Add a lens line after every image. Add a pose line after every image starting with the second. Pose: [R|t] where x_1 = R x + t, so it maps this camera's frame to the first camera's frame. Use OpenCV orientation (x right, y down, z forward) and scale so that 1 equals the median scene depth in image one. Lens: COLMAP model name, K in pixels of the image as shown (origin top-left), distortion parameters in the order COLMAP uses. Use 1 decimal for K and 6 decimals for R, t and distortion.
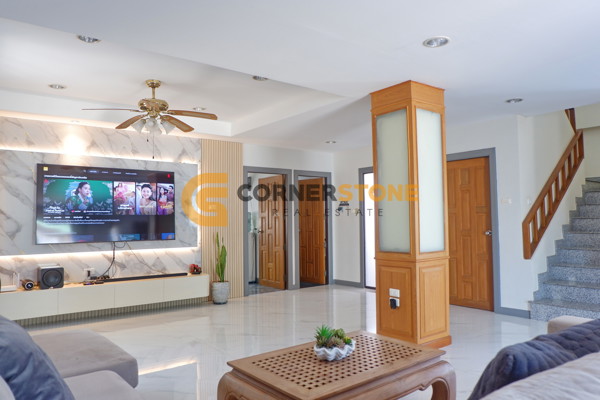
lens RADIAL K [[425.0, 0, 311.7], [0, 425.0, 202.1], [0, 0, 1]] dist [-0.076108, 0.076437]
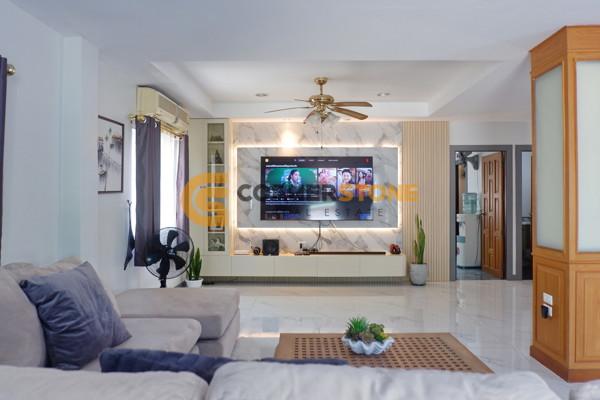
lens RADIAL K [[419.8, 0, 300.0], [0, 419.8, 200.0], [0, 0, 1]] dist [-0.074565, 0.069222]
pose [[0.778090, 0.010891, -0.628058, 0.212051], [0.019303, 0.998963, 0.041237, -0.009718], [0.627856, -0.044209, 0.777073, 0.067609]]
